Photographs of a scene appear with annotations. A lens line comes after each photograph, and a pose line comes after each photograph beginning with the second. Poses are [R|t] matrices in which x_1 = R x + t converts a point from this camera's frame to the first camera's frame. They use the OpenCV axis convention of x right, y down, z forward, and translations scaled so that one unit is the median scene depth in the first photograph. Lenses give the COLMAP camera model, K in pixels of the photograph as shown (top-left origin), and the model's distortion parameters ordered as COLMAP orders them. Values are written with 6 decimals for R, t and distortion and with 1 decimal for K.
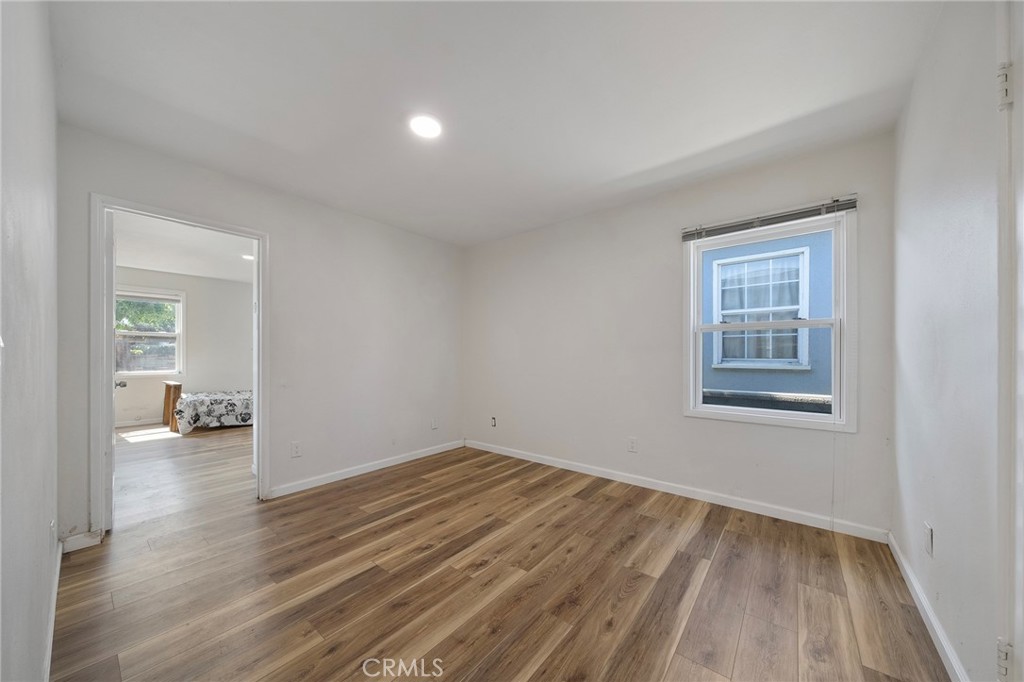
lens RADIAL K [[354.7, 0, 510.5], [0, 354.7, 345.0], [0, 0, 1]] dist [-0.000048, -0.000021]
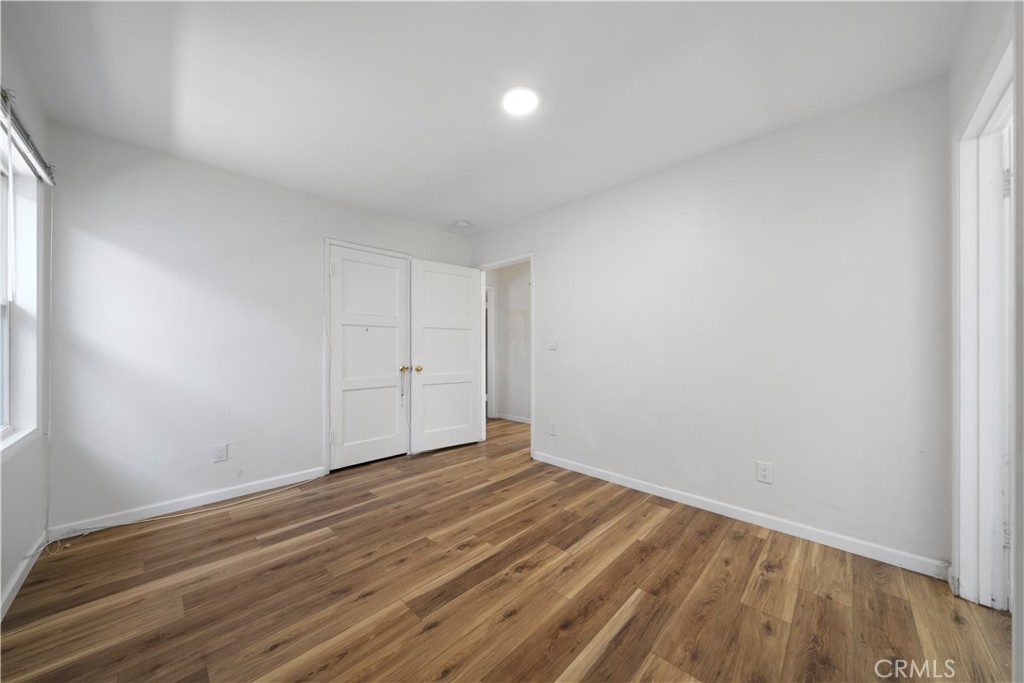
lens RADIAL K [[354.7, 0, 512.1], [0, 354.7, 347.4], [0, 0, 1]] dist [-0.000048, -0.000021]
pose [[-0.996293, 0.003634, 0.085946, -0.302618], [0.000711, 0.999421, -0.034013, 0.063036], [-0.086020, -0.033826, -0.995719, 1.969039]]
